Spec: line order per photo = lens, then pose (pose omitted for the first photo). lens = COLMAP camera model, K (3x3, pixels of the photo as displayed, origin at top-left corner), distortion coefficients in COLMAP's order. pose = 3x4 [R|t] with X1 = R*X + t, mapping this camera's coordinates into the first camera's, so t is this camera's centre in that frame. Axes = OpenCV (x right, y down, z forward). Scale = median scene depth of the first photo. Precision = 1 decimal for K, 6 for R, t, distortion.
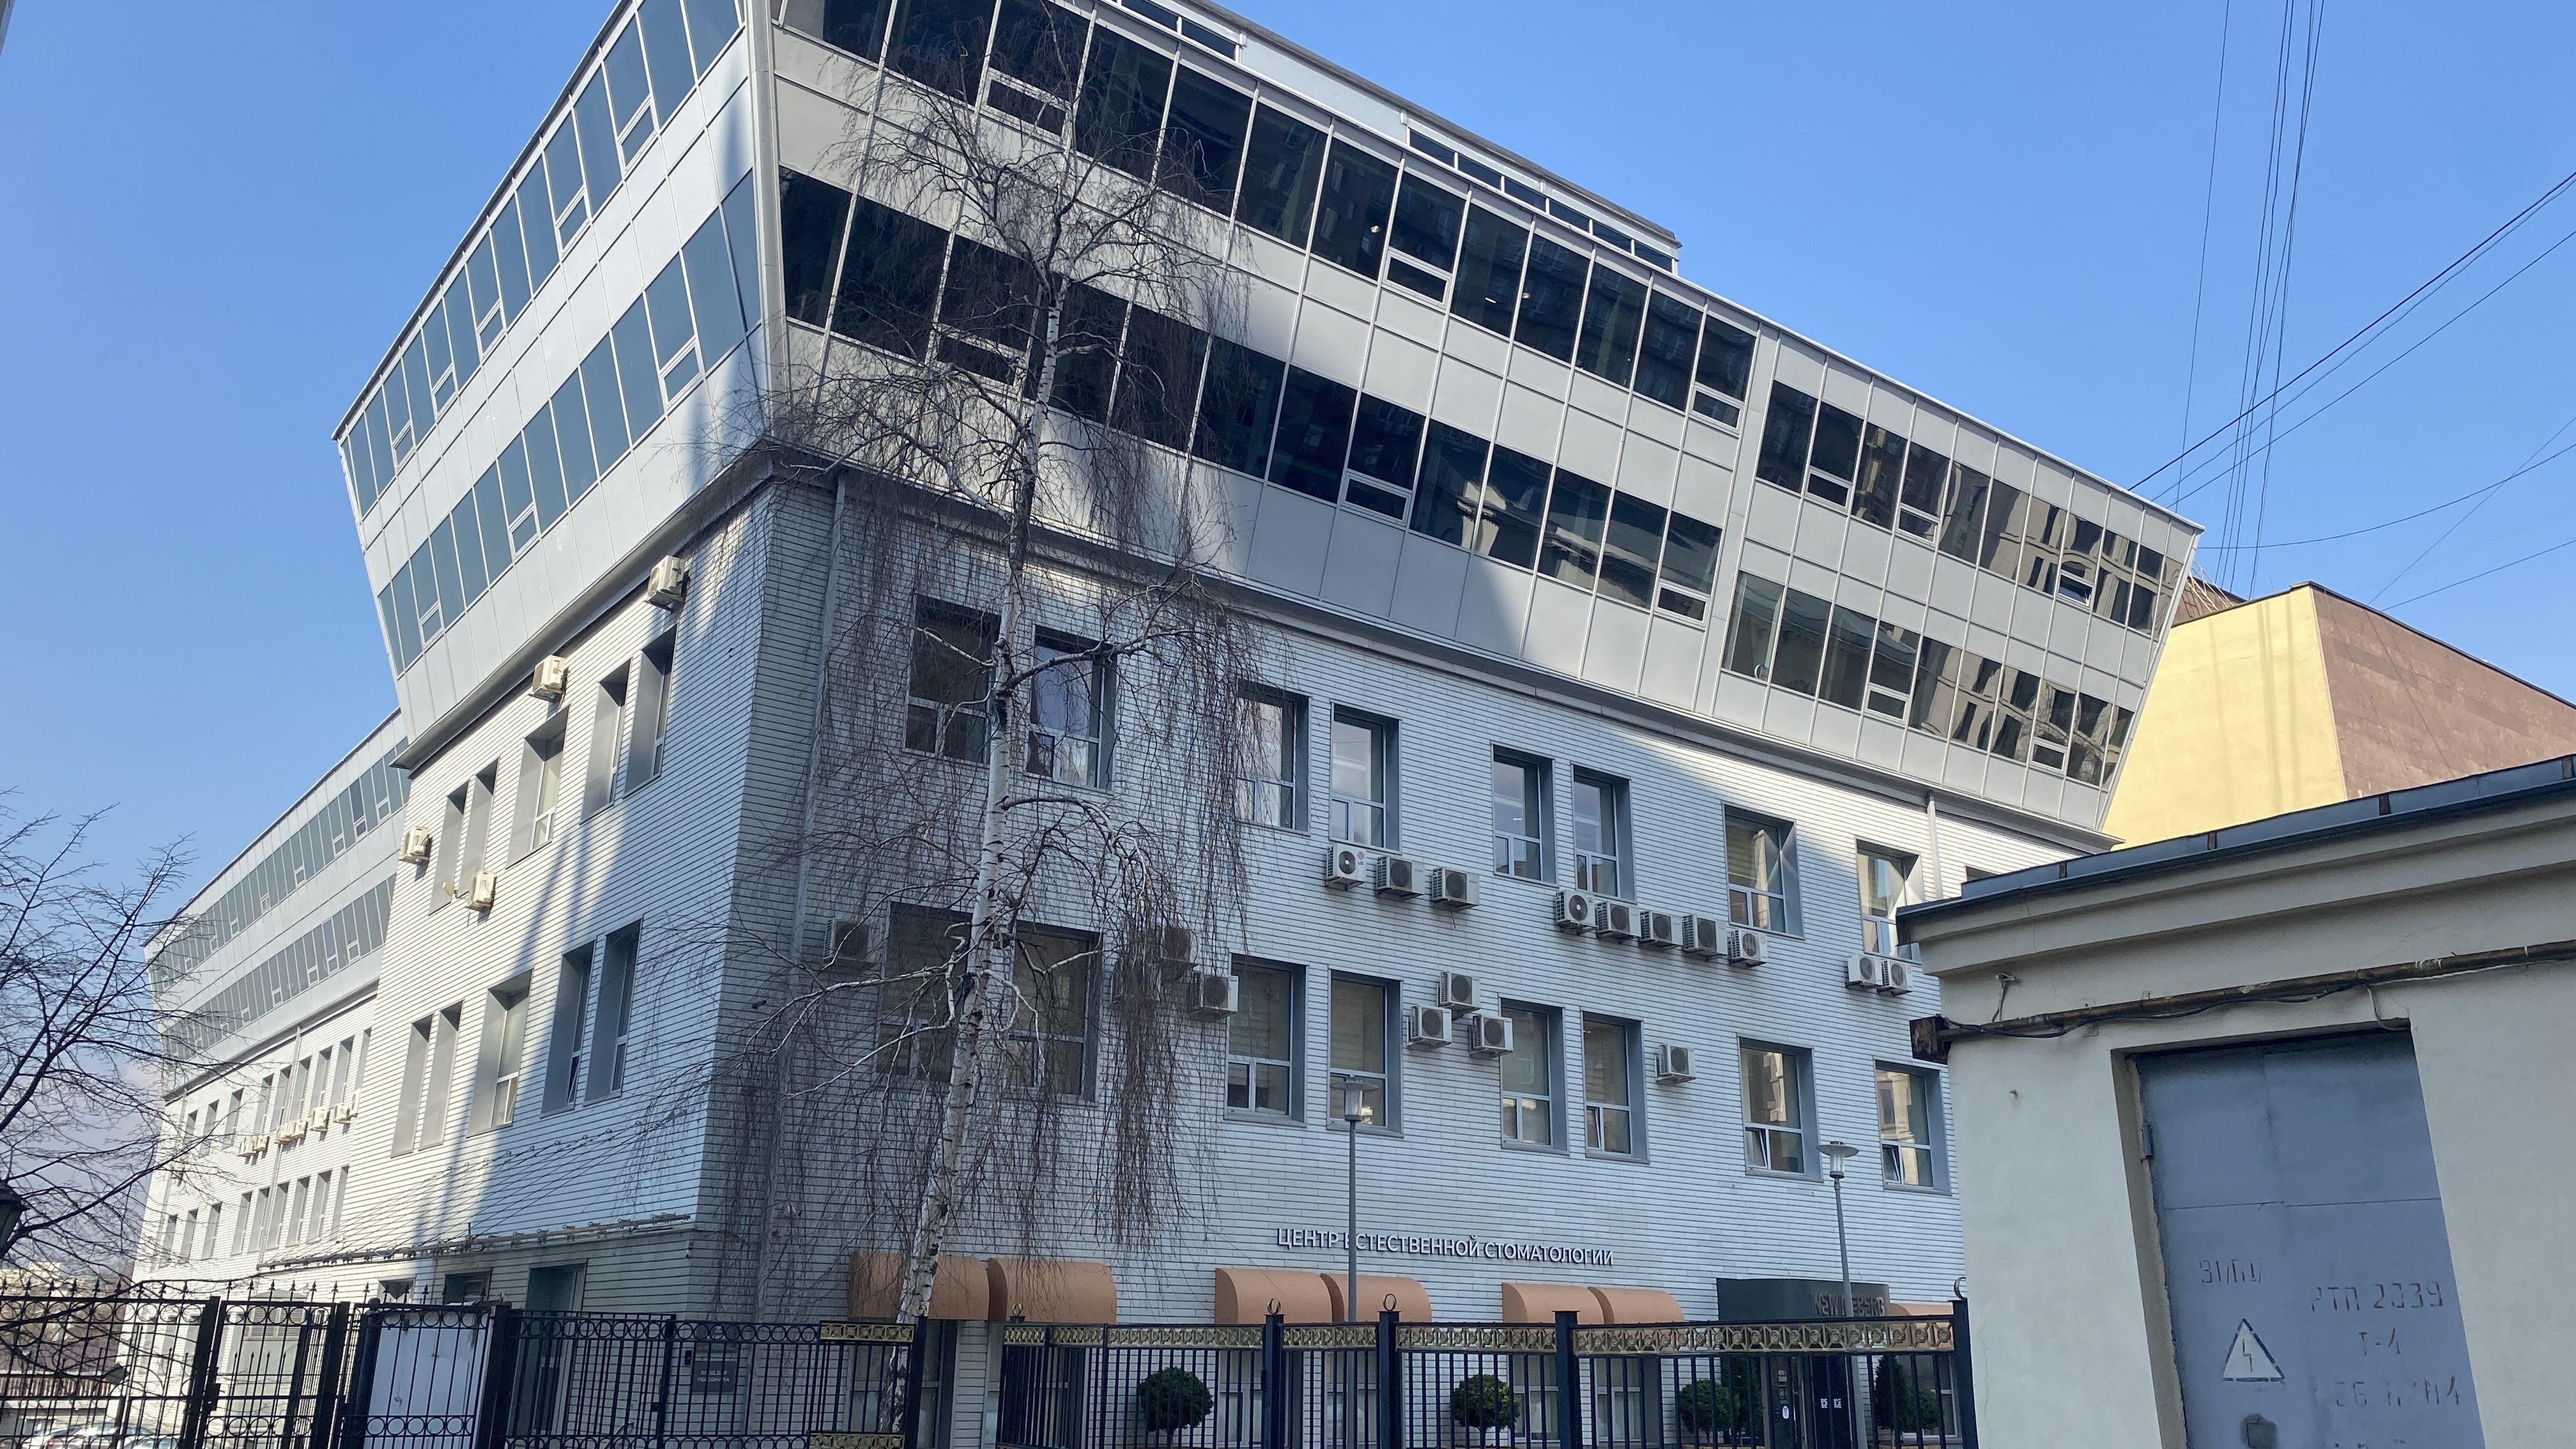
lens RADIAL K [[1988.6, 0, 1288.0], [0, 1988.6, 724.5], [0, 0, 1]] dist [0.087762, -0.140023]
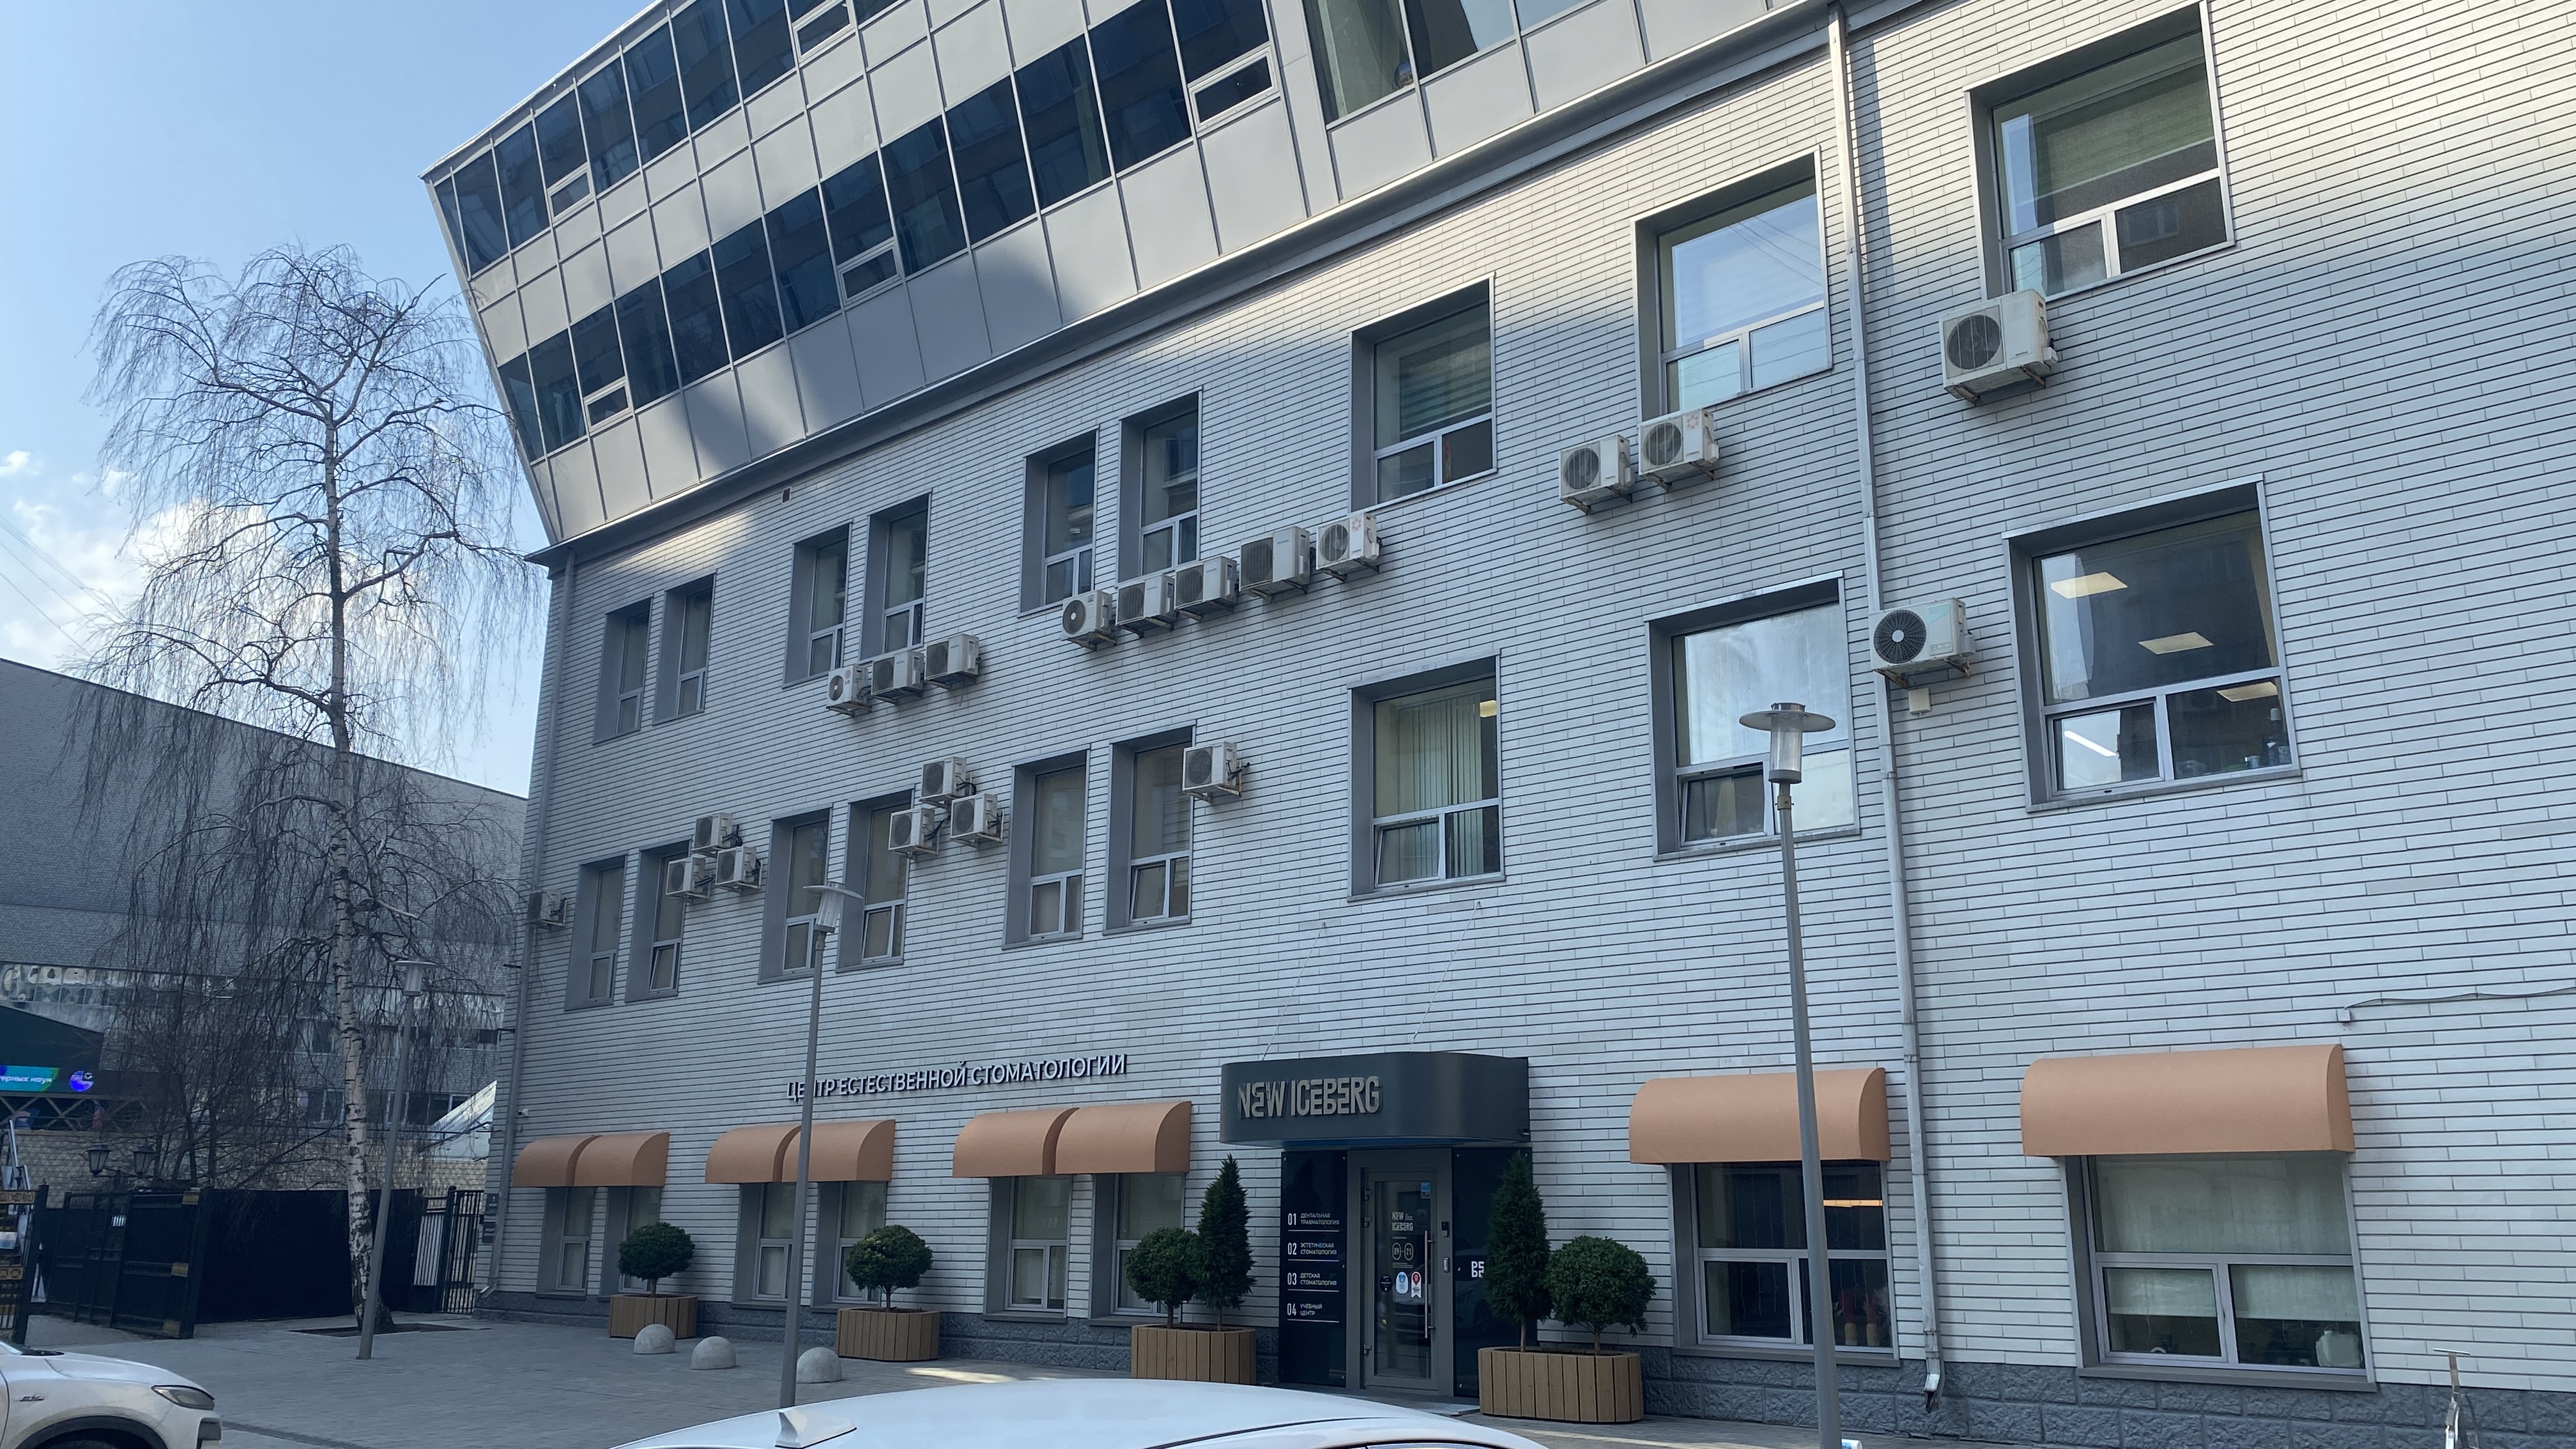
lens RADIAL K [[1988.6, 0, 1288.0], [0, 1988.6, 724.5], [0, 0, 1]] dist [0.087762, -0.140023]
pose [[0.187456, -0.252242, -0.949334, 0.844974], [0.307313, 0.933009, -0.187223, 0.287871], [0.932963, -0.256647, 0.252415, 0.850396]]
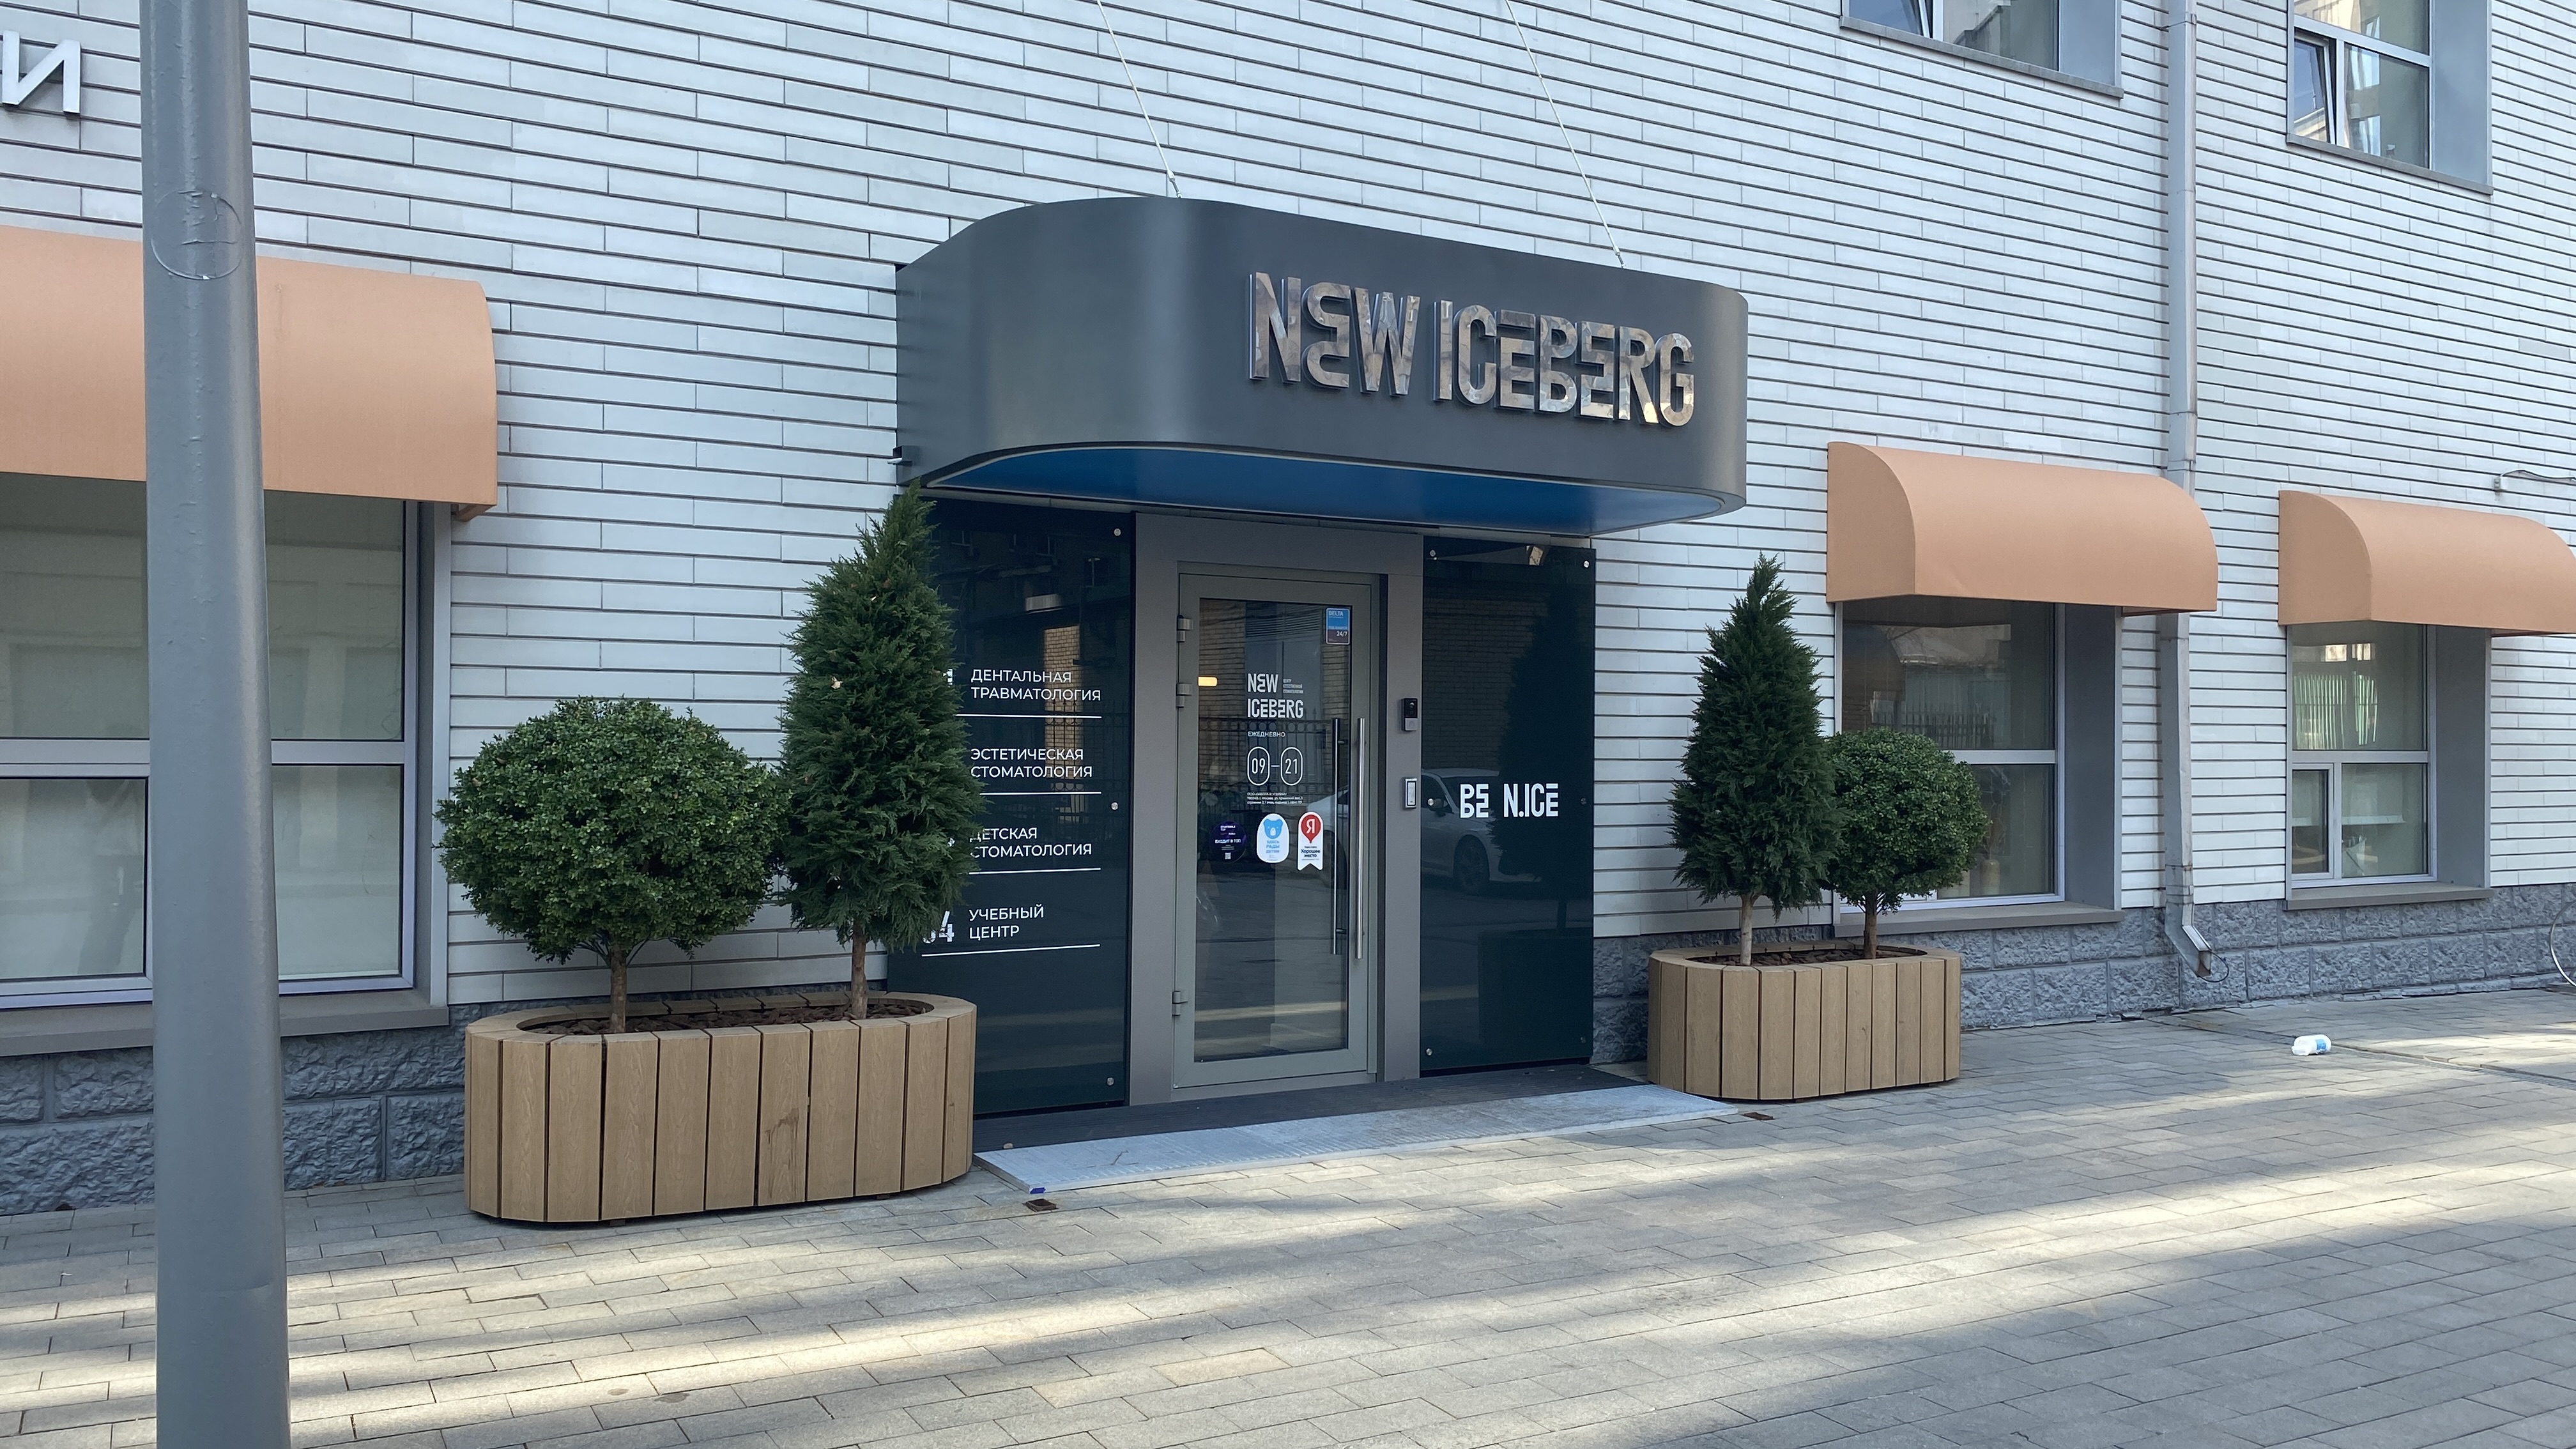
lens RADIAL K [[1988.6, 0, 1288.0], [0, 1988.6, 724.5], [0, 0, 1]] dist [0.087762, -0.140023]
pose [[0.994370, -0.008503, -0.105624, 0.272631], [0.040222, 0.952464, 0.301984, 0.255312], [0.098035, -0.304532, 0.947444, 0.764238]]
